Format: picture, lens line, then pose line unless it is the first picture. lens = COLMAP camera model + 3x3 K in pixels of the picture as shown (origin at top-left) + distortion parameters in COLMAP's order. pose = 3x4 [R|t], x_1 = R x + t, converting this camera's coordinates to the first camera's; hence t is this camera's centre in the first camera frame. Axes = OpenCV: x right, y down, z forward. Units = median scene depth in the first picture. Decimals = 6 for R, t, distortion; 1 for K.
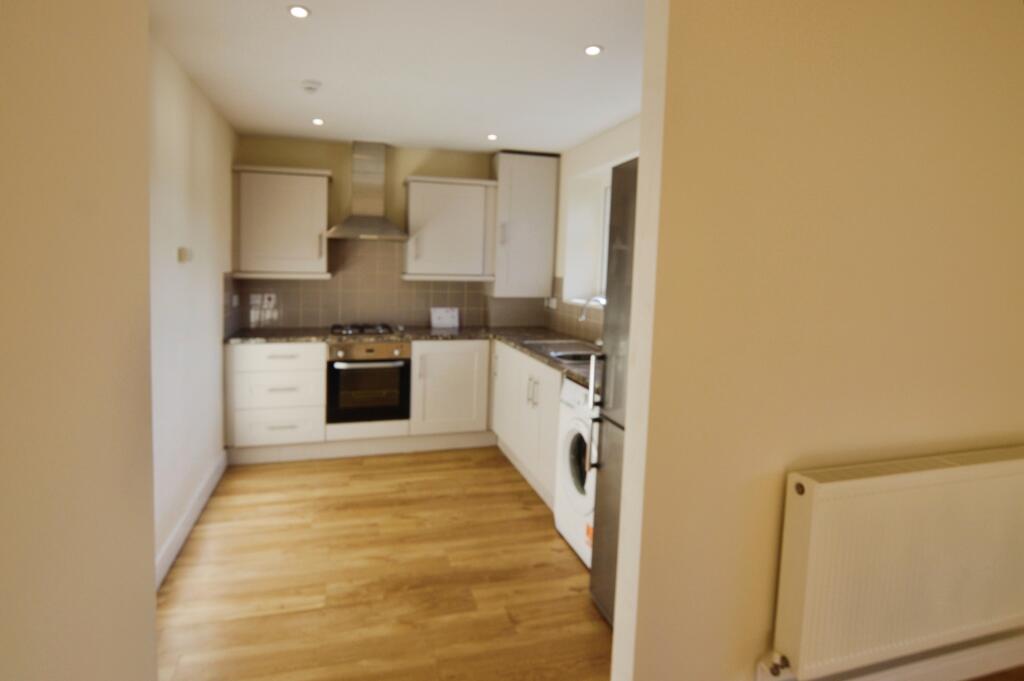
lens RADIAL K [[543.3, 0, 506.2], [0, 543.3, 340.2], [0, 0, 1]] dist [-0.001960, -0.001015]
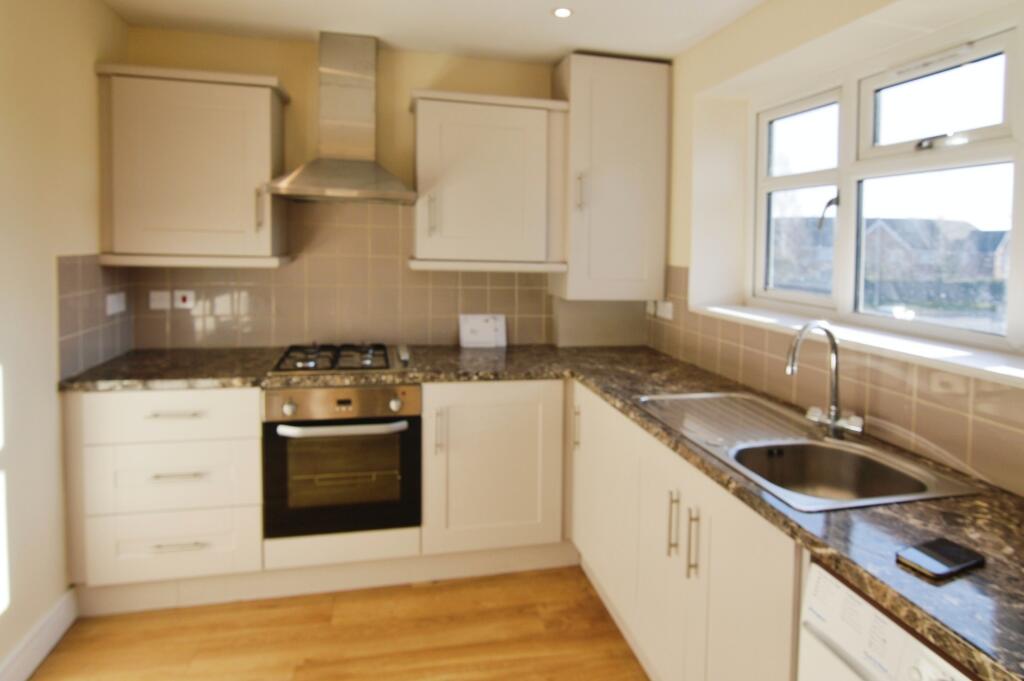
lens RADIAL K [[527.0, 0, 599.7], [0, 527.0, 343.9], [0, 0, 1]] dist [-0.000246, -0.000082]
pose [[0.994867, -0.012836, 0.100378, -0.045210], [0.007334, 0.998460, 0.054992, -0.063662], [-0.100930, -0.053973, 0.993428, 0.430437]]
